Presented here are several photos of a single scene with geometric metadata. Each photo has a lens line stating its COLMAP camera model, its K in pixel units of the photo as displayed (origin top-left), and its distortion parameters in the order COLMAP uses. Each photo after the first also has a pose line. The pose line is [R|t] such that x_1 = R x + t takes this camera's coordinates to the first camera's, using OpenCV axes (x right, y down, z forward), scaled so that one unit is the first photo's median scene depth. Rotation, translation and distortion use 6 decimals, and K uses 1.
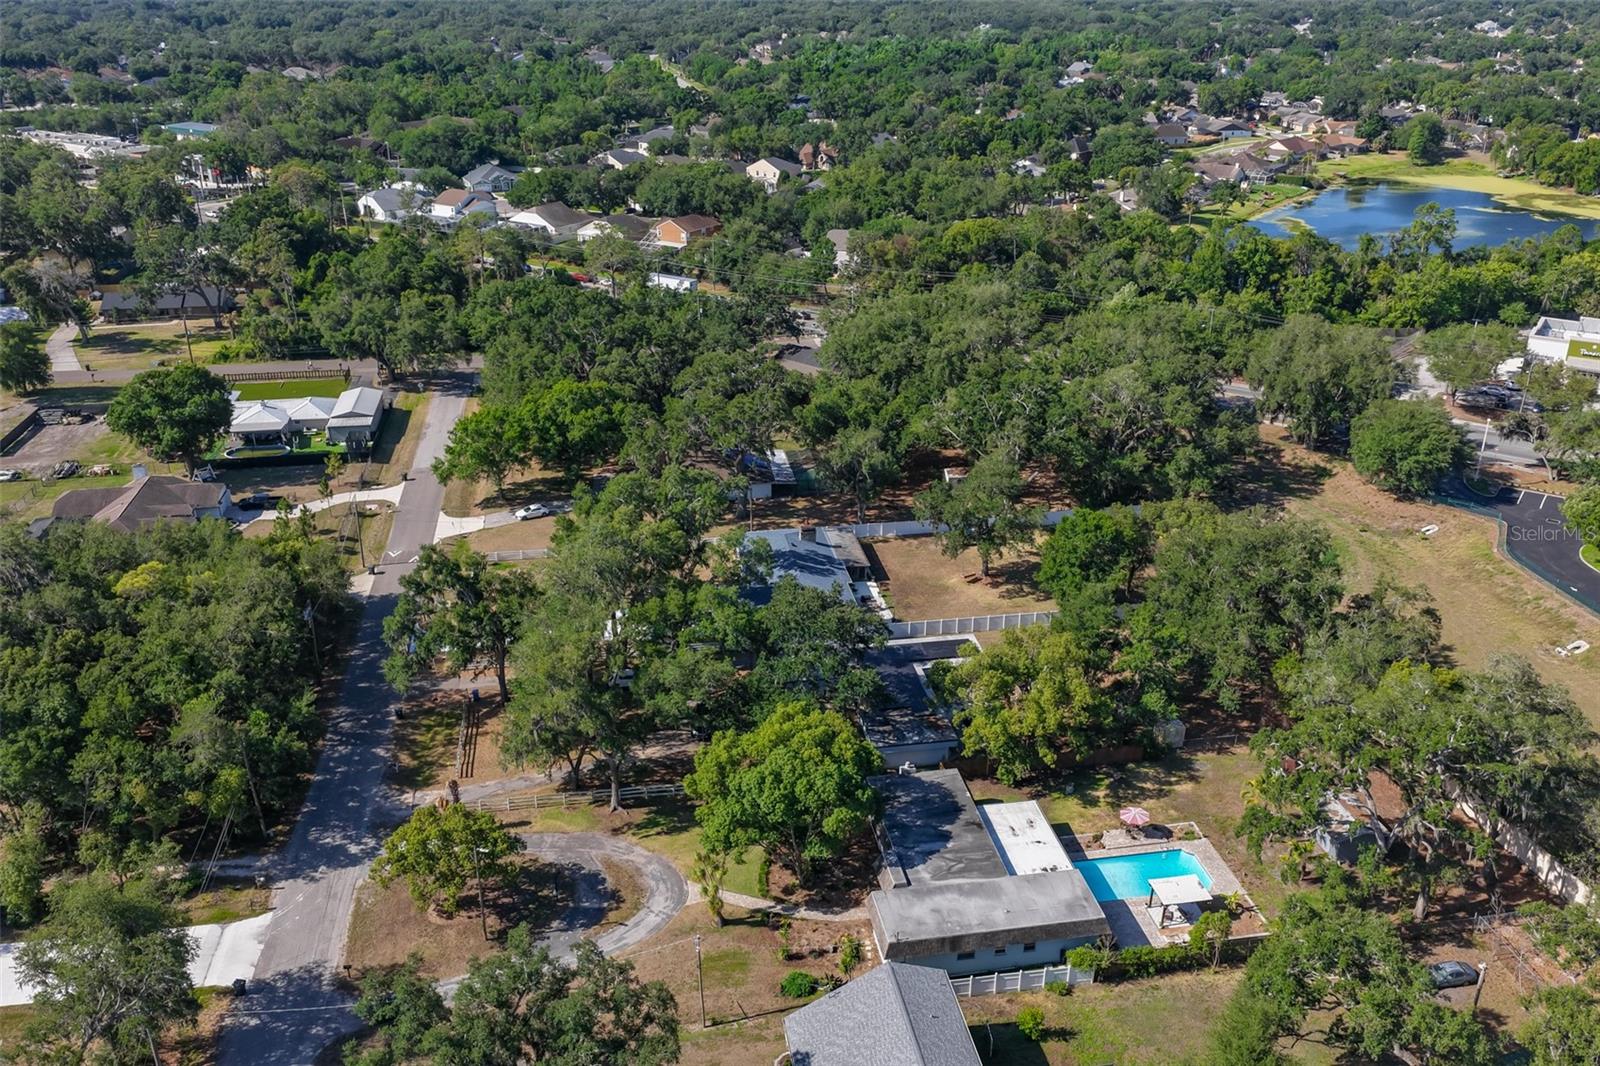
lens RADIAL K [[1328.8, 0, 800.0], [0, 1328.8, 533.0], [0, 0, 1]] dist [-0.006385, 0.018378]
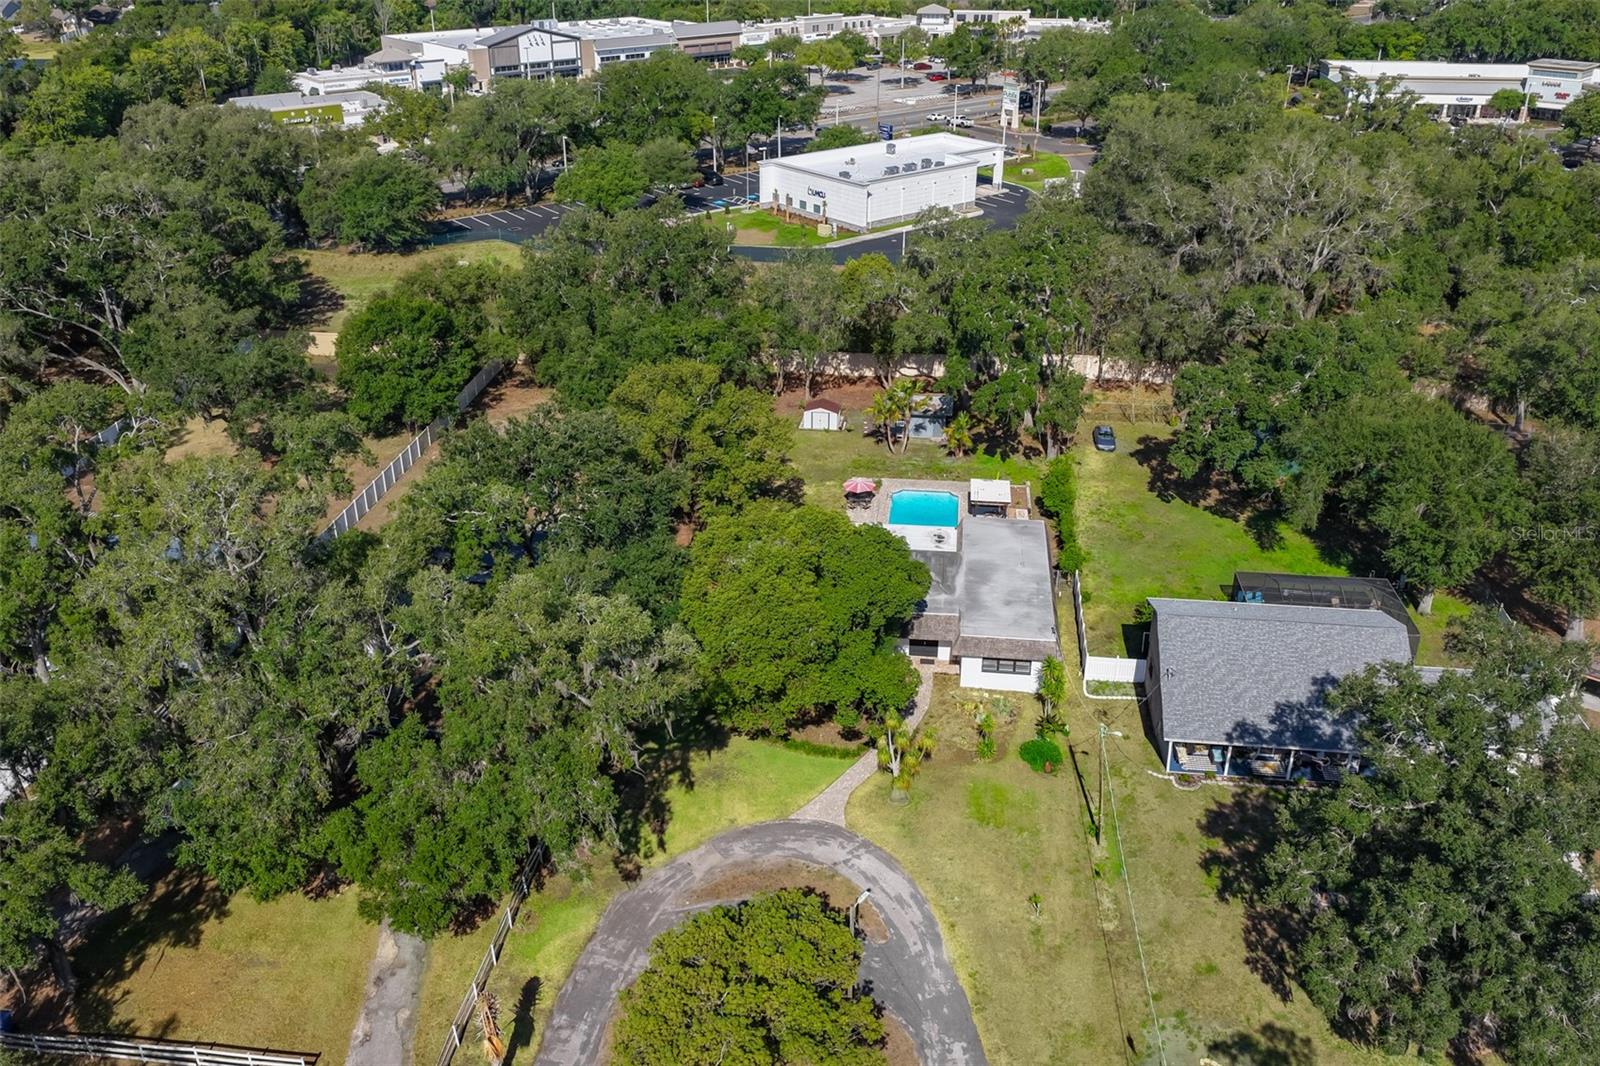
lens RADIAL K [[1328.8, 0, 800.0], [0, 1328.8, 533.0], [0, 0, 1]] dist [-0.006385, 0.018378]
pose [[0.277247, -0.430331, 0.859039, -0.382795], [0.383268, 0.869407, 0.311829, -0.041912], [-0.881045, 0.242789, 0.405973, 0.450657]]
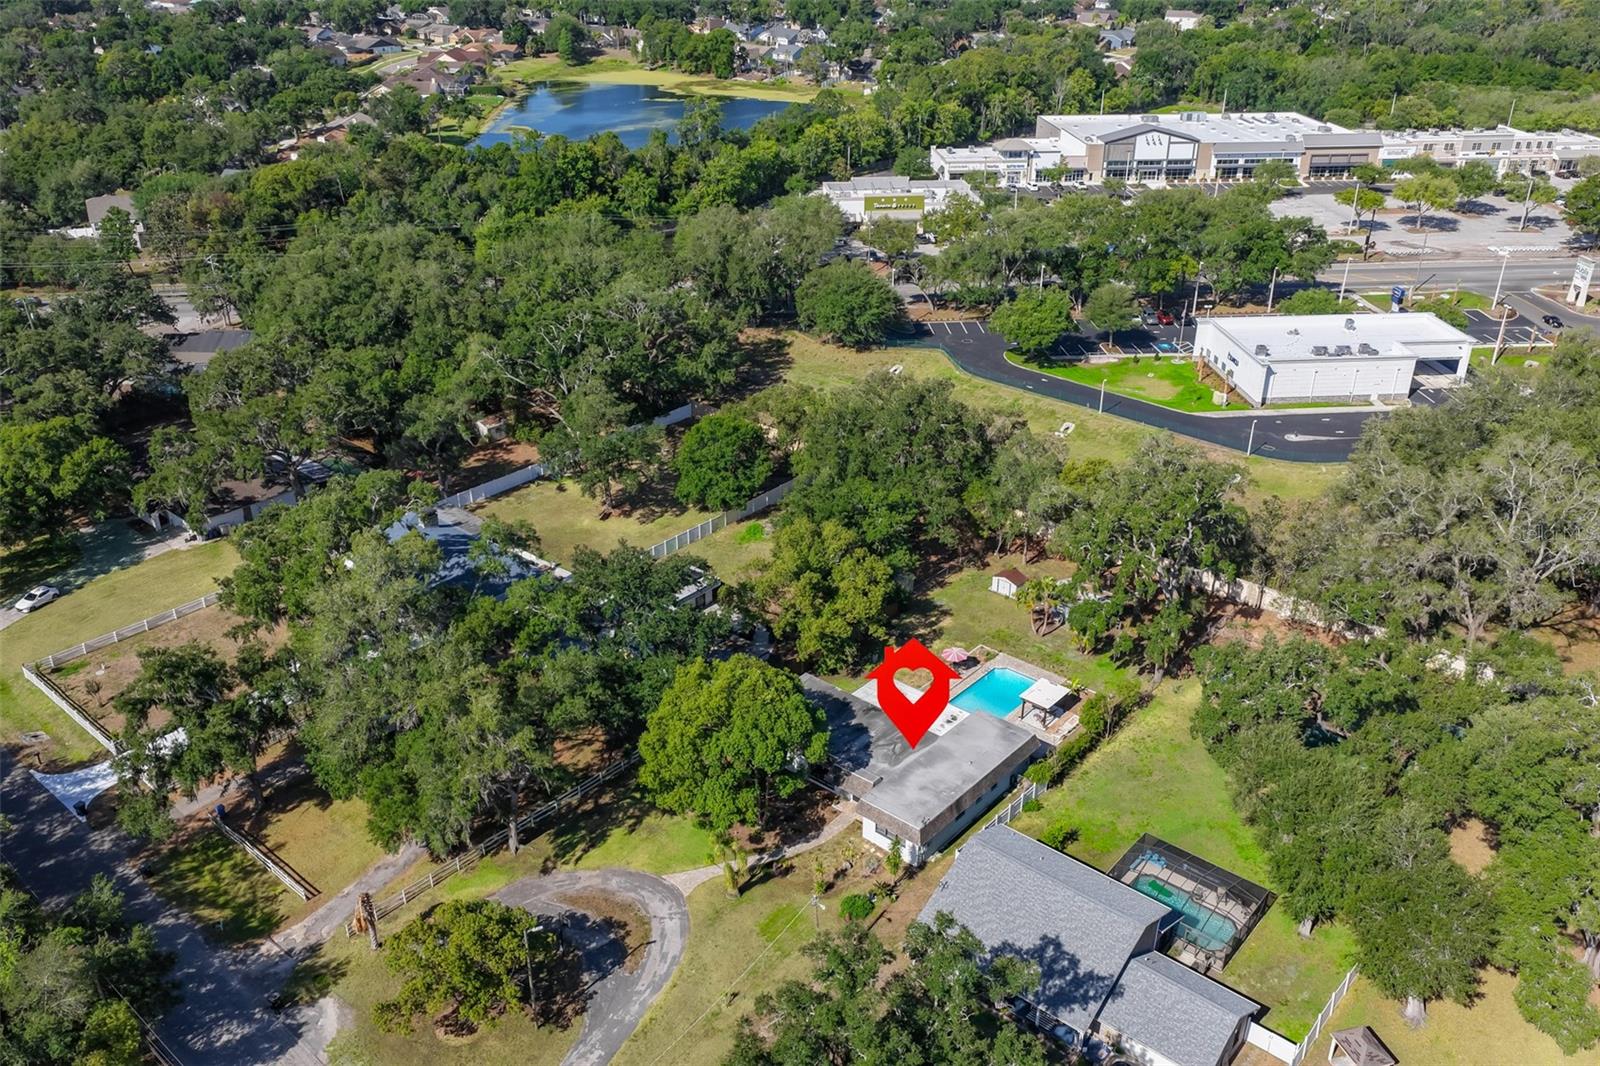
lens RADIAL K [[1328.8, 0, 800.0], [0, 1328.8, 533.0], [0, 0, 1]] dist [-0.006385, 0.018378]
pose [[0.768867, -0.286595, 0.571583, -0.310847], [0.253473, 0.957299, 0.139034, -0.050416], [-0.587022, 0.037982, 0.808679, 0.111258]]
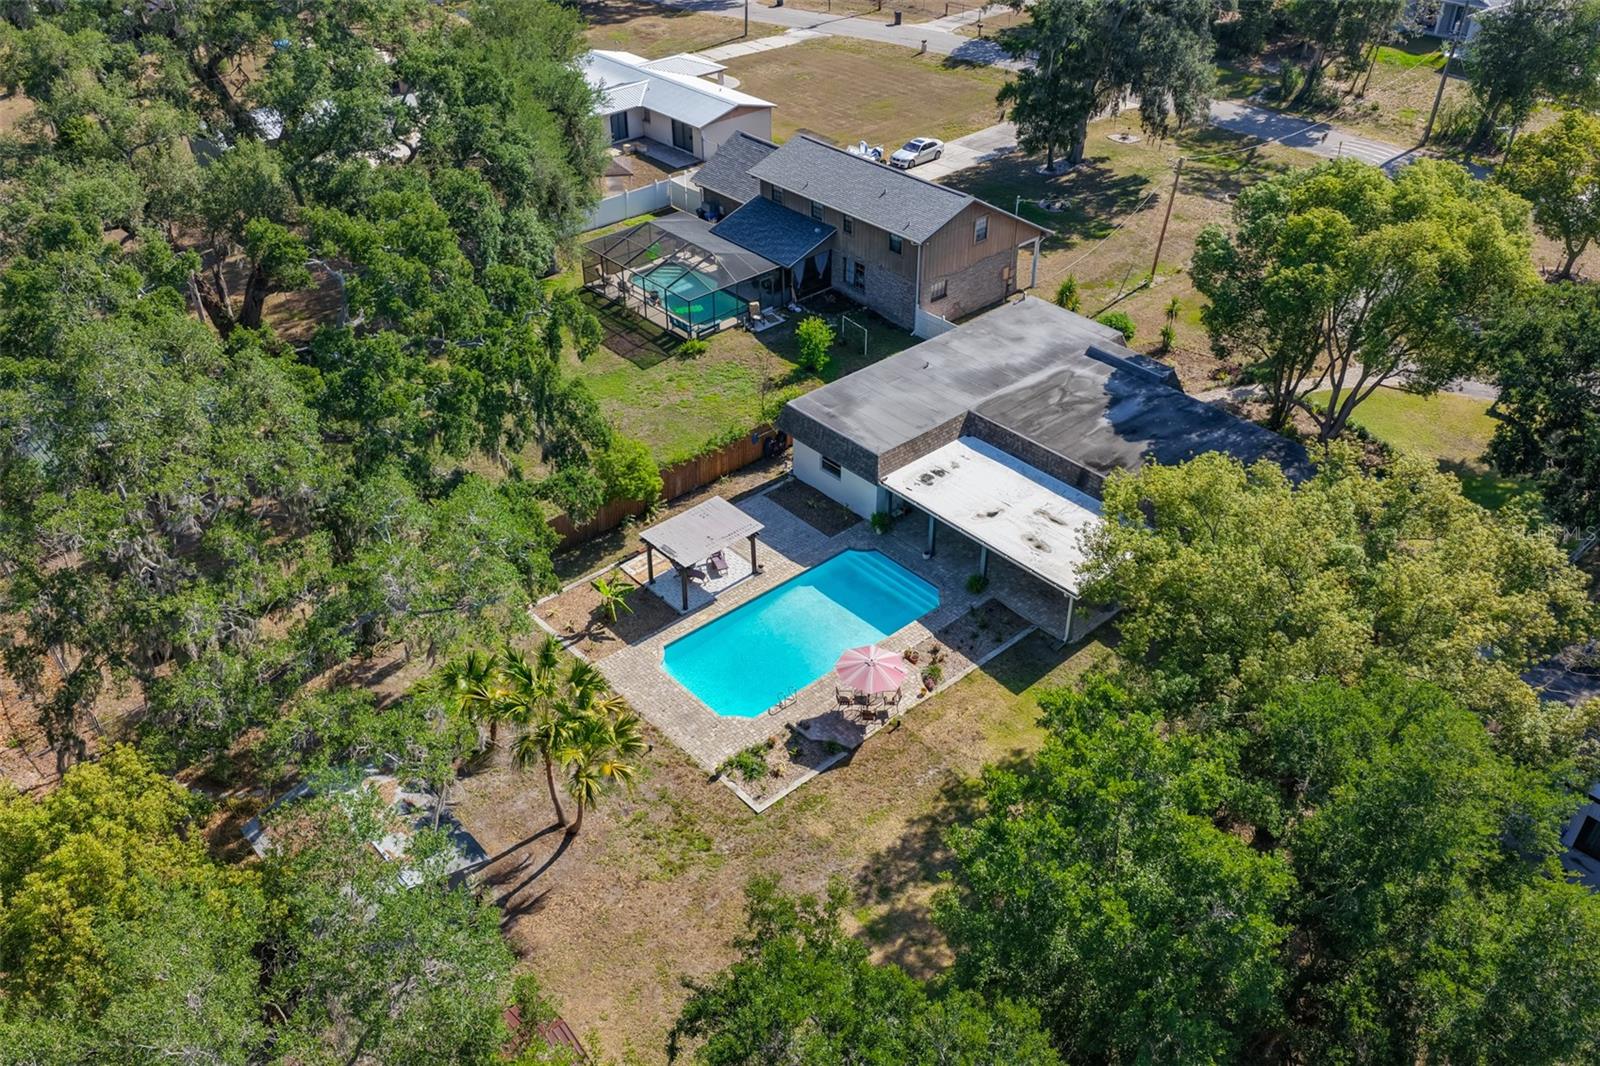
lens RADIAL K [[1328.8, 0, 800.0], [0, 1328.8, 533.0], [0, 0, 1]] dist [-0.006385, 0.018378]
pose [[-0.843226, 0.315432, -0.435285, 0.293929], [-0.211983, 0.549006, 0.808490, -0.092721], [0.493997, 0.774013, -0.396069, 0.754378]]
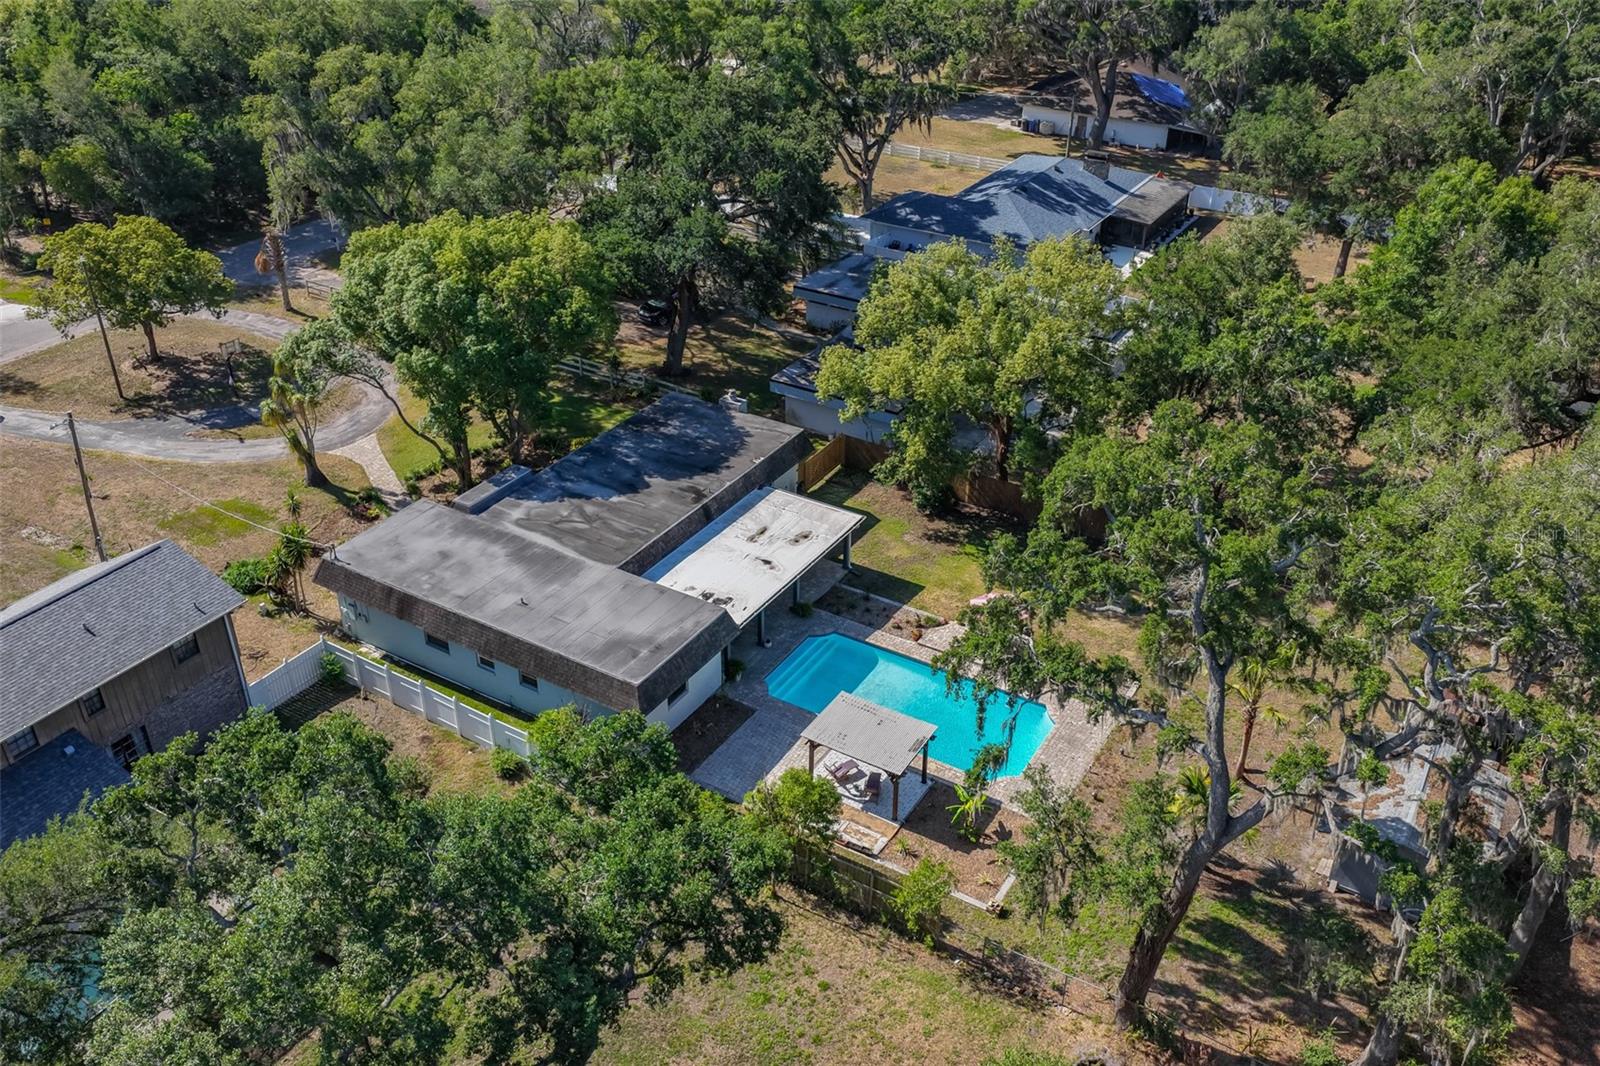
lens RADIAL K [[1328.8, 0, 800.0], [0, 1328.8, 533.0], [0, 0, 1]] dist [-0.006385, 0.018378]
pose [[0.758973, 0.345455, -0.551924, 0.308193], [-0.271656, 0.938355, 0.213762, 0.068772], [0.591746, -0.012306, 0.806031, 0.378874]]
